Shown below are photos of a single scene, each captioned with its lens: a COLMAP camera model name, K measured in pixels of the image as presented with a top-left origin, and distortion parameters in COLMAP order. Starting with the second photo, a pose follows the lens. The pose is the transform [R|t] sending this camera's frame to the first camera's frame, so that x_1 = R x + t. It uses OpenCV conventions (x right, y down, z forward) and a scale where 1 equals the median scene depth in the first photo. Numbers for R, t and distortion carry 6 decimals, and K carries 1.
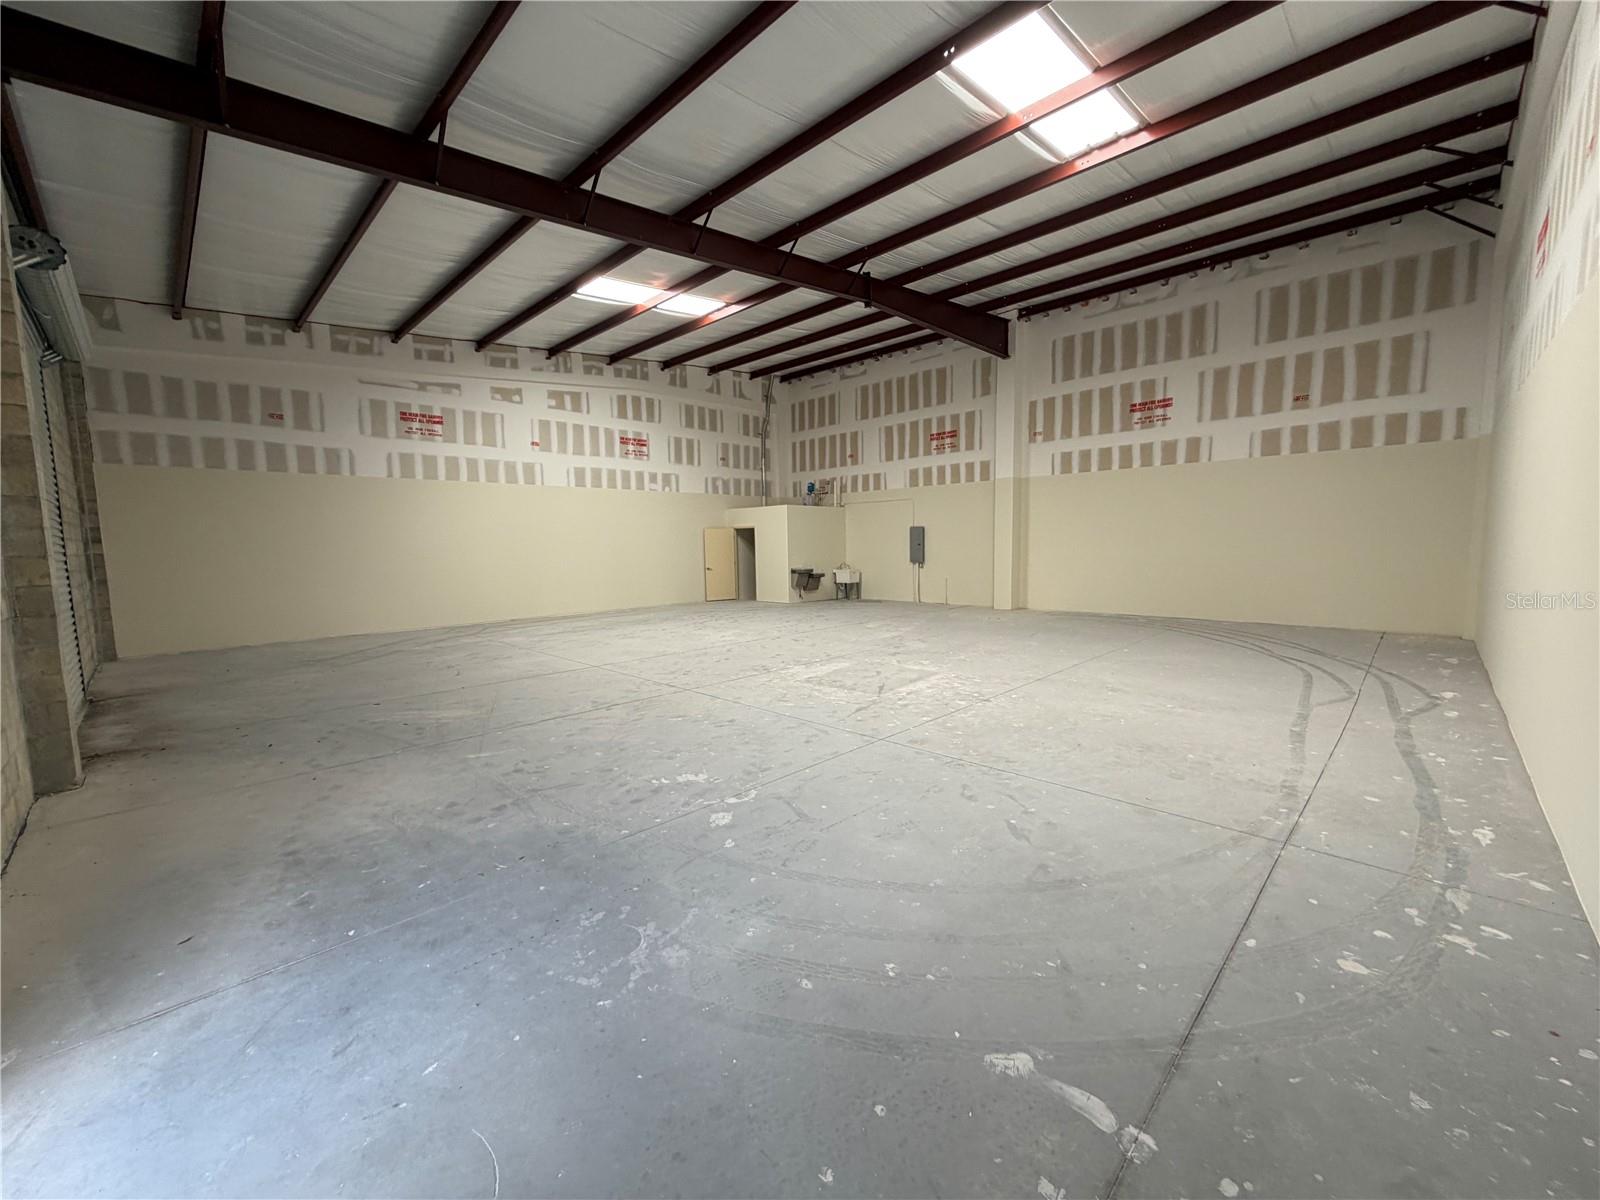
lens RADIAL K [[636.3, 0, 796.0], [0, 636.3, 601.4], [0, 0, 1]] dist [0.001174, 0.000353]
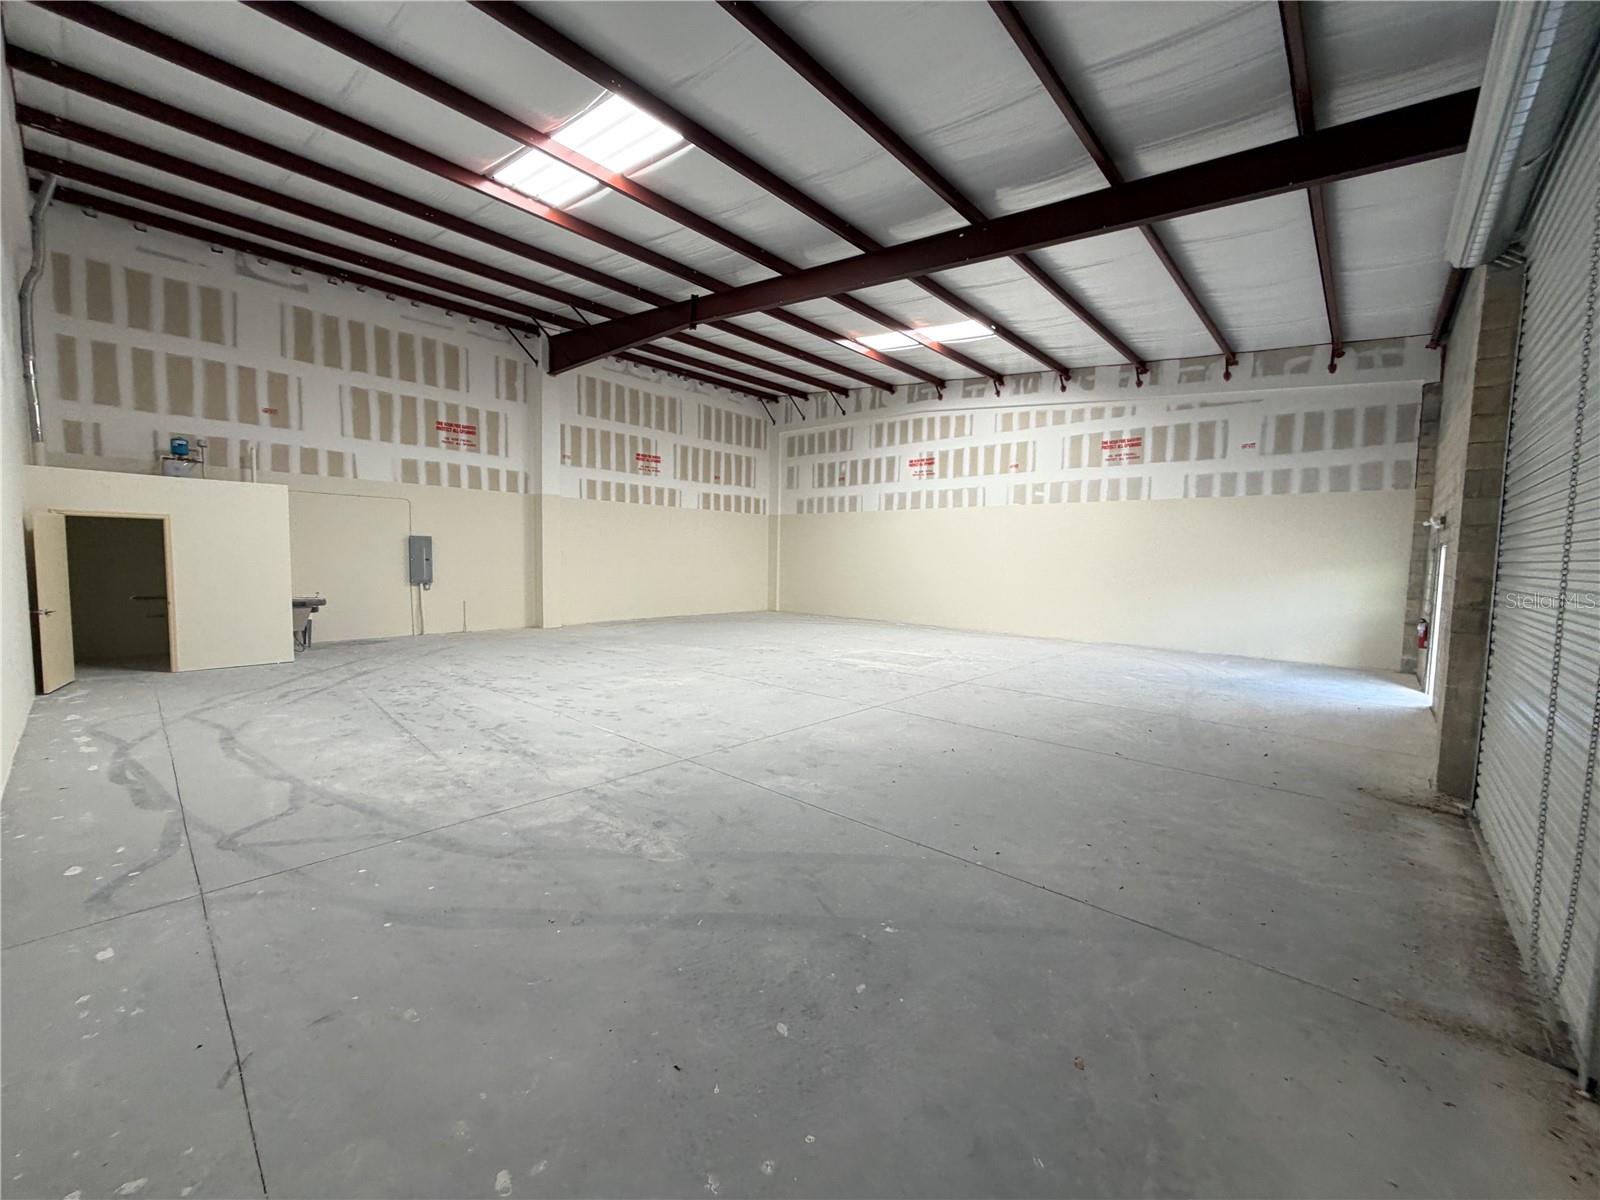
lens RADIAL K [[636.3, 0, 796.0], [0, 636.3, 601.4], [0, 0, 1]] dist [0.001174, 0.000353]
pose [[-0.051804, -0.051247, 0.997341, -0.664296], [0.078272, 0.995402, 0.055213, -0.051075], [-0.995585, 0.080925, -0.047554, 0.656014]]
